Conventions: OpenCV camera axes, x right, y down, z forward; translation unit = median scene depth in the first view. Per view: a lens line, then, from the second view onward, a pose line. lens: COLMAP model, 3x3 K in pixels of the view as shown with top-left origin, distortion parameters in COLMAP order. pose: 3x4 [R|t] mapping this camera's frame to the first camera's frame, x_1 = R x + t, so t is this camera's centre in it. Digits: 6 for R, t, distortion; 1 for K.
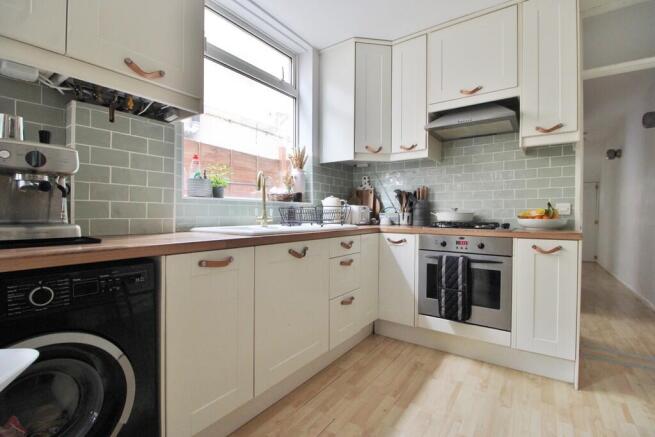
lens RADIAL K [[301.5, 0, 328.2], [0, 301.5, 217.2], [0, 0, 1]] dist [-0.014631, -0.003036]
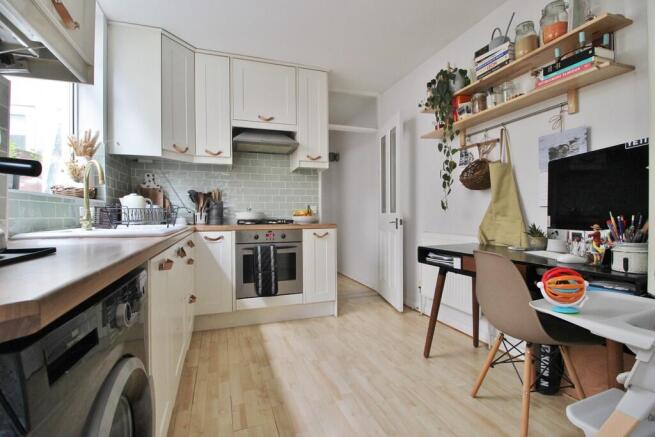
lens RADIAL K [[301.5, 0, 327.9], [0, 301.5, 216.2], [0, 0, 1]] dist [-0.014631, -0.003036]
pose [[0.579068, -0.010833, 0.815207, -0.448787], [0.018334, 0.999832, 0.000263, 0.006703], [-0.815073, 0.014794, 0.579169, 0.034503]]
